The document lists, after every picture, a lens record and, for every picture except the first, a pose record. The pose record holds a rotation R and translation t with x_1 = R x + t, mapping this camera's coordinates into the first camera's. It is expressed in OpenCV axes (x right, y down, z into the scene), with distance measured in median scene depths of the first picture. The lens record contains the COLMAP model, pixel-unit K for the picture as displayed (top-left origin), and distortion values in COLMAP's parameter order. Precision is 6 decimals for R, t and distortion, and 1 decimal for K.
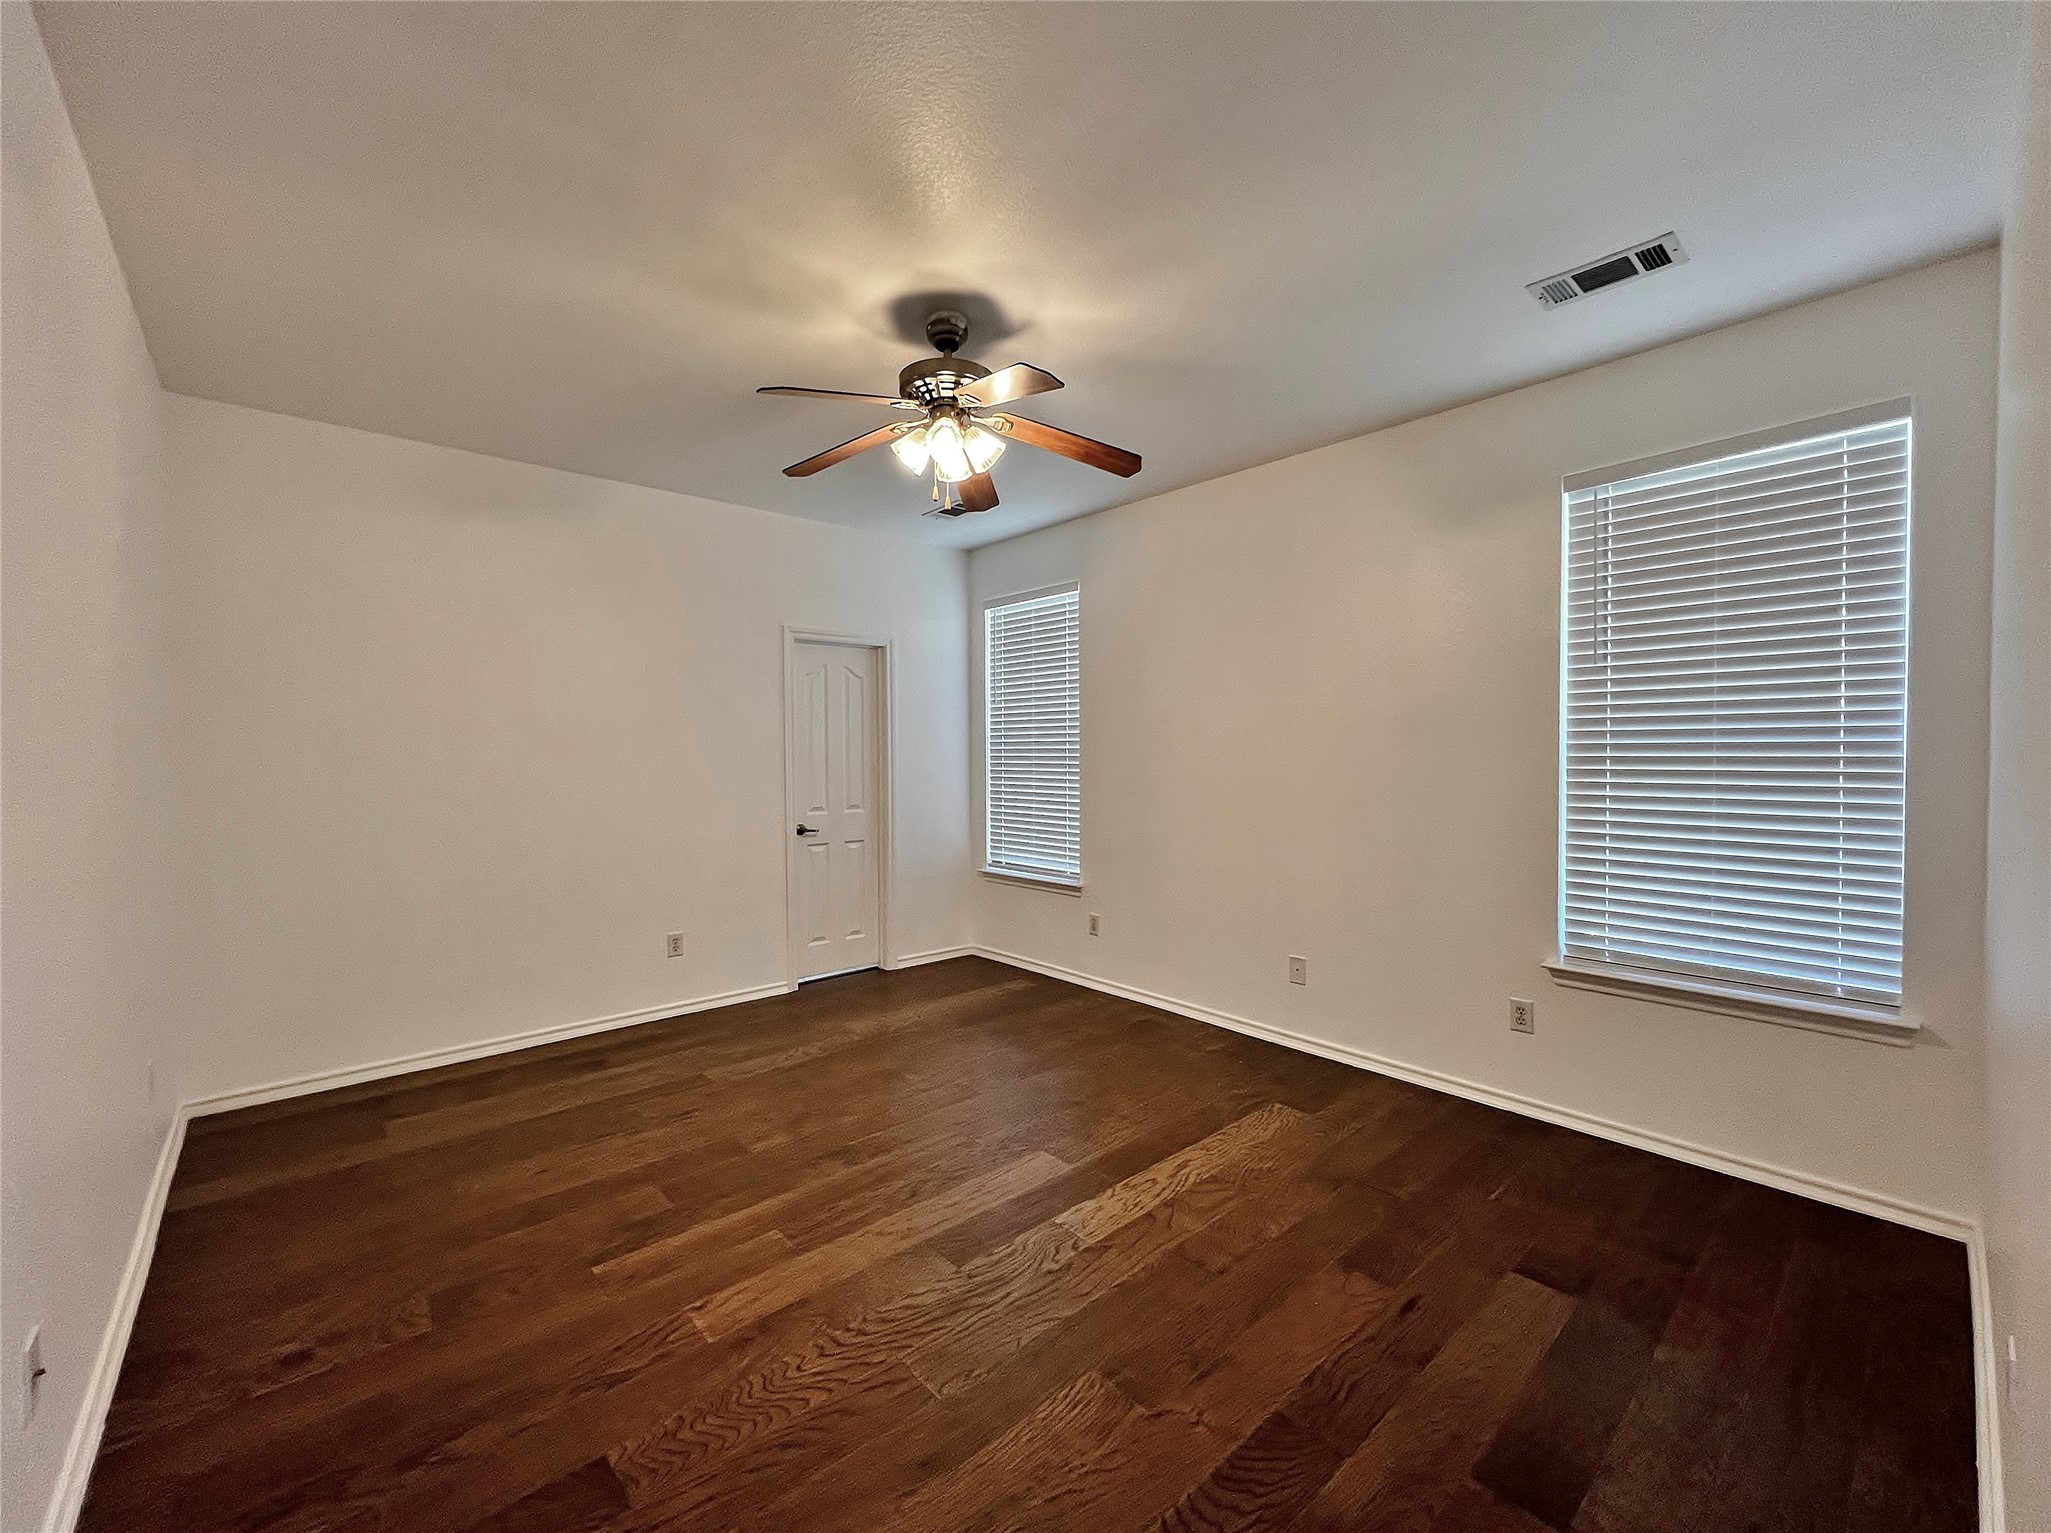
lens RADIAL K [[811.5, 0, 1026.0], [0, 811.5, 764.6], [0, 0, 1]] dist [-0.000923, 0.000305]
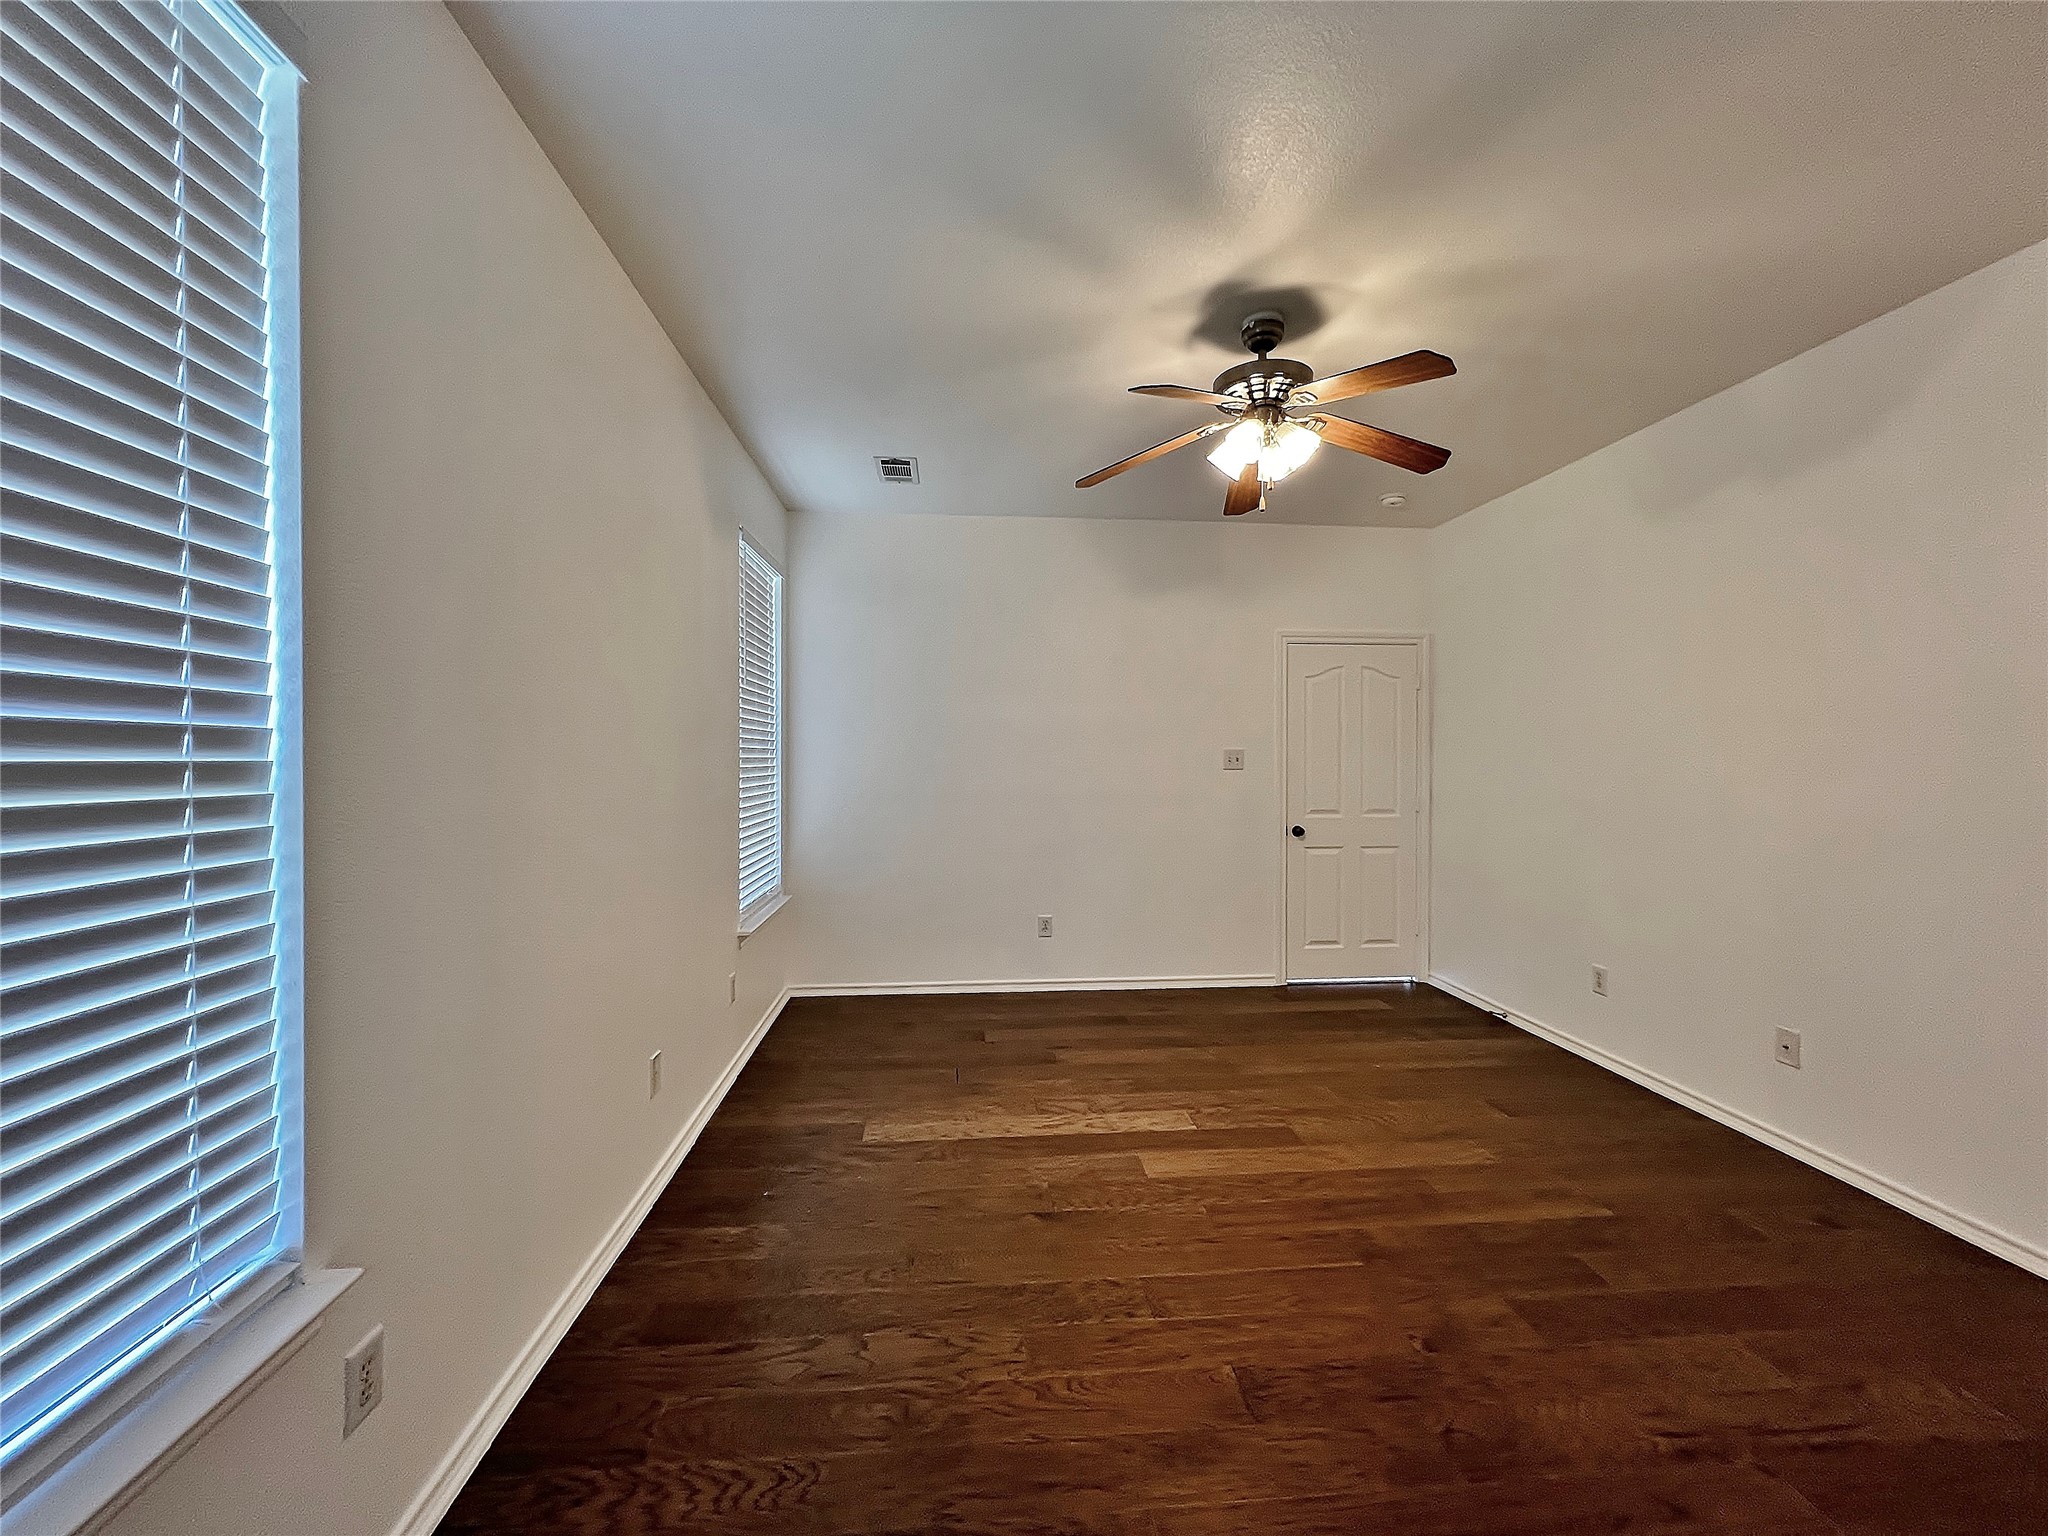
lens RADIAL K [[810.3, 0, 1024.8], [0, 810.3, 762.7], [0, 0, 1]] dist [-0.000923, 0.000305]
pose [[-0.793615, -0.004014, 0.608407, -0.475720], [0.009392, 0.999778, 0.018846, -0.024654], [-0.608348, 0.020671, -0.793401, 1.985531]]
